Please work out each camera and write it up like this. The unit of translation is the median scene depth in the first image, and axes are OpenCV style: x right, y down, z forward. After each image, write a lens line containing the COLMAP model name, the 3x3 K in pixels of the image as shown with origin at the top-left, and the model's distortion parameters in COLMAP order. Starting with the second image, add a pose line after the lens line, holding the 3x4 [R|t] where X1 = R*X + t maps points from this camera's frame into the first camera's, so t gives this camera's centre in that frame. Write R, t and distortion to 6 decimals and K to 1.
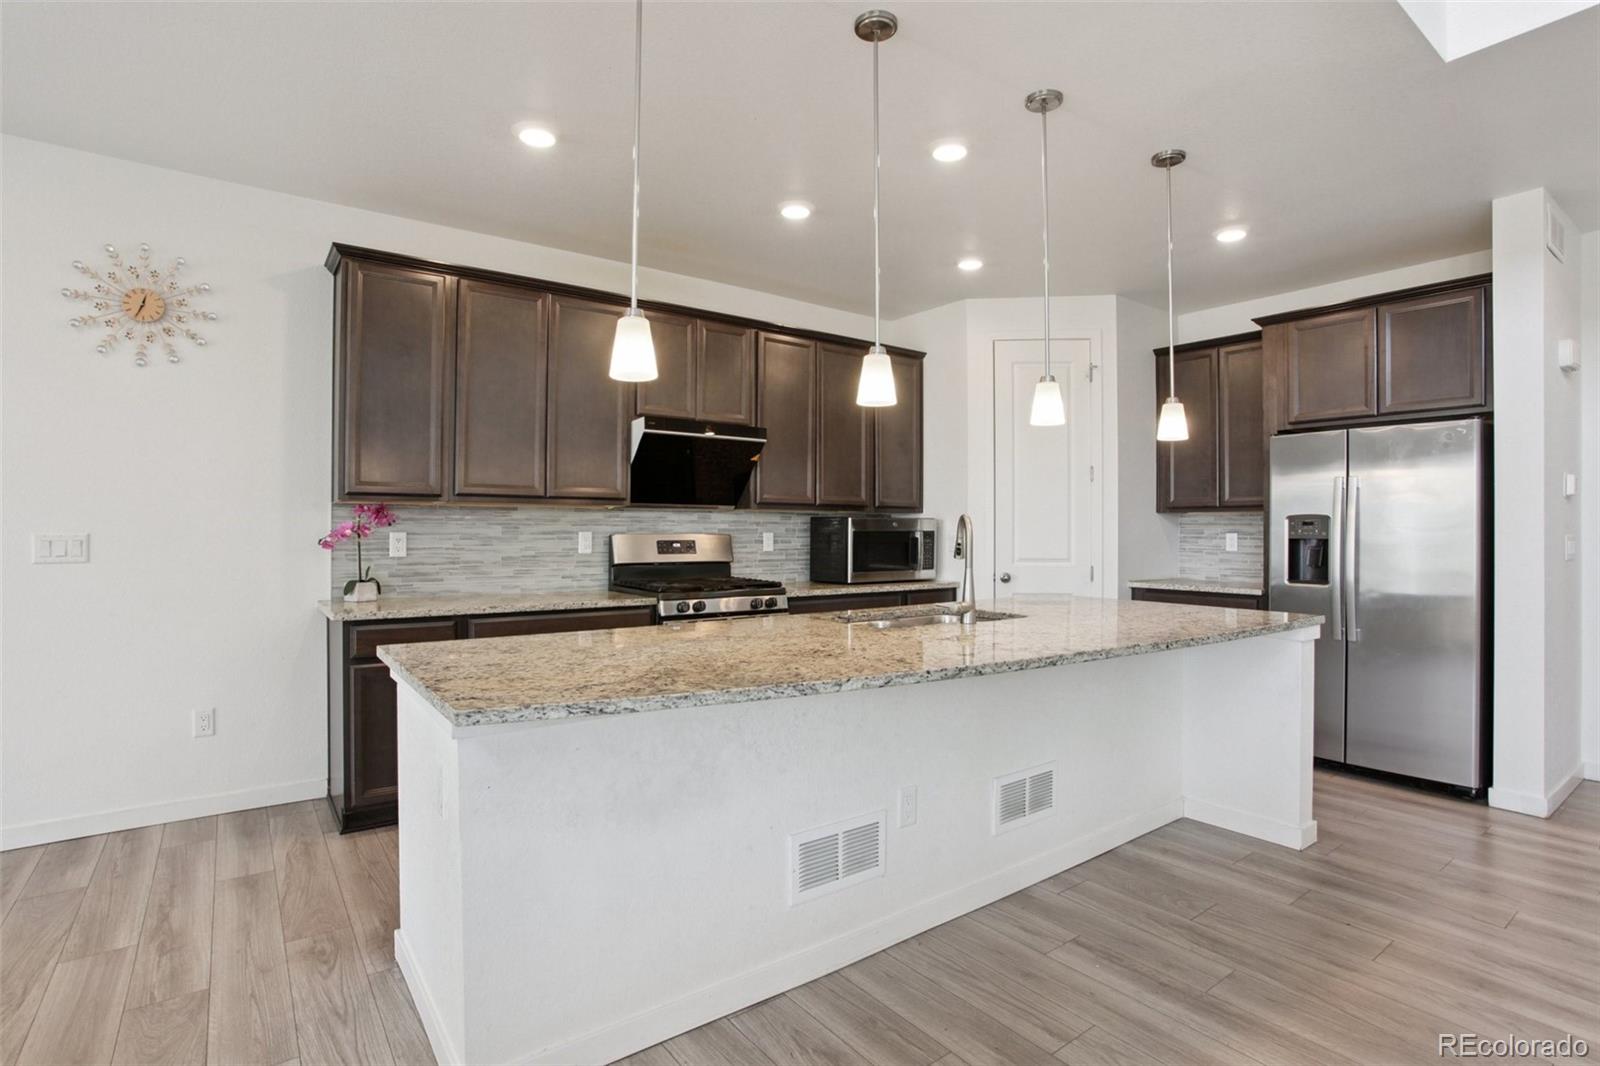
lens RADIAL K [[779.7, 0, 812.1], [0, 779.7, 531.7], [0, 0, 1]] dist [-0.027951, 0.002856]
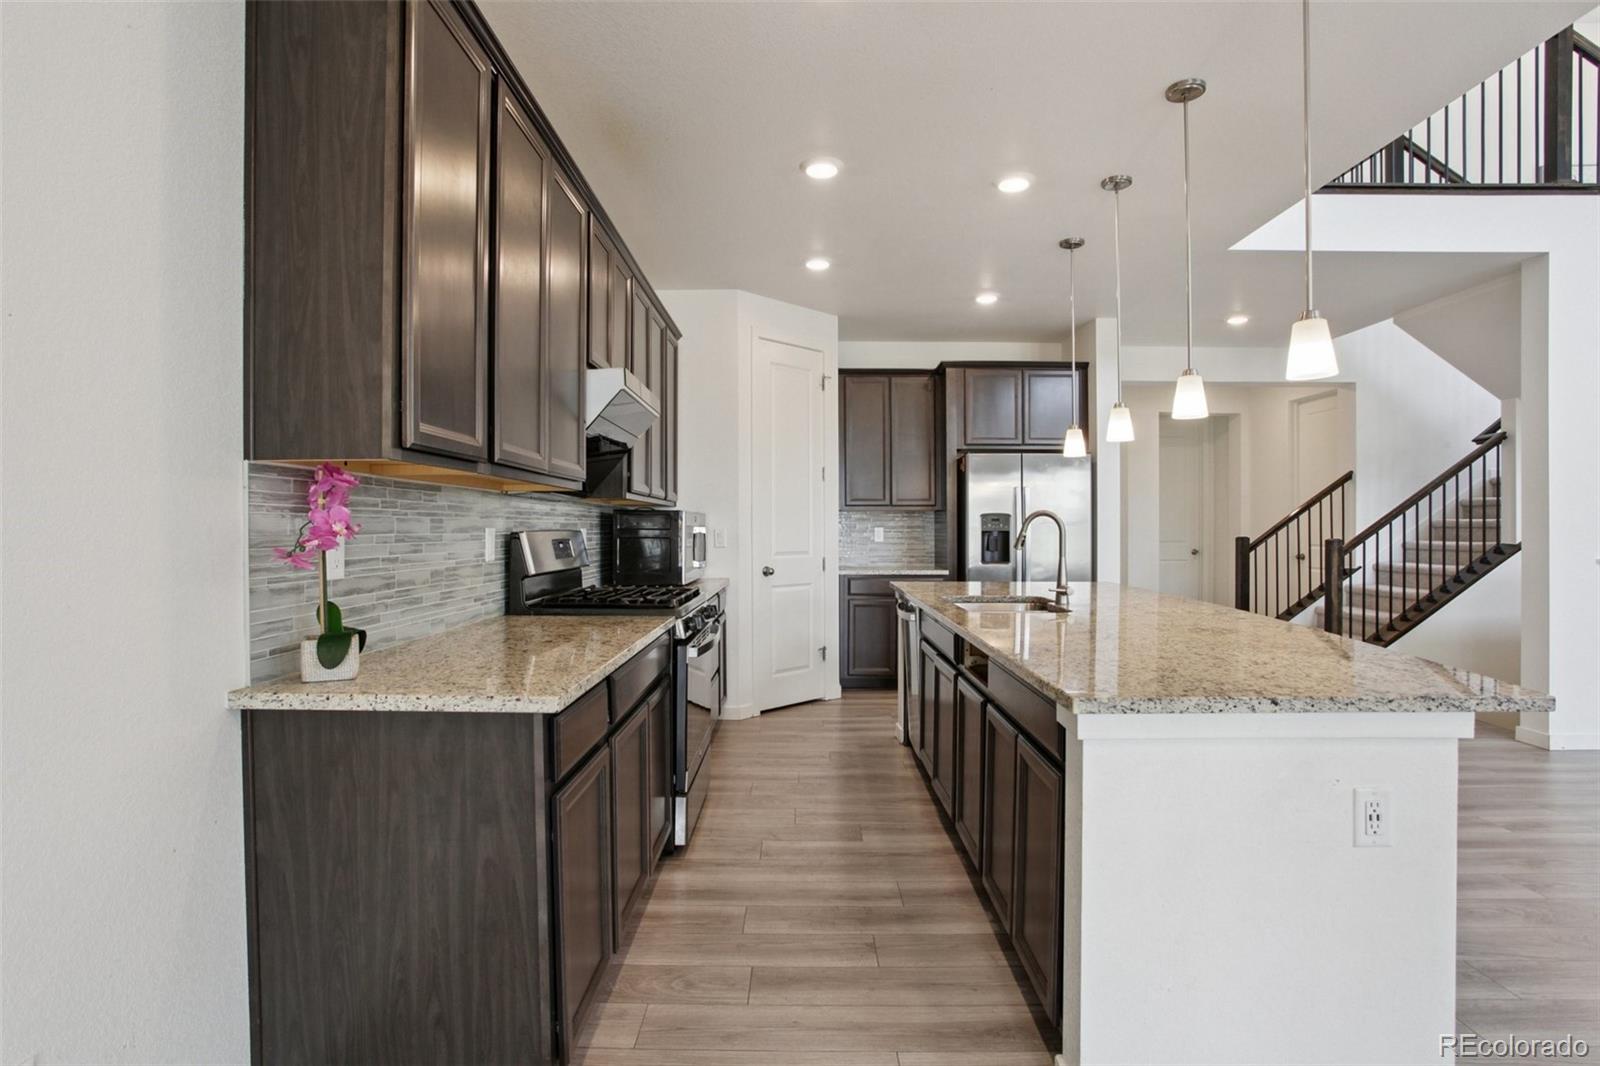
lens RADIAL K [[779.7, 0, 795.9], [0, 779.7, 527.4], [0, 0, 1]] dist [-0.027951, 0.002856]
pose [[0.621831, -0.003170, 0.783145, -0.673580], [0.002560, 0.999995, 0.002015, -0.000936], [-0.783147, 0.000752, 0.621836, 0.420950]]
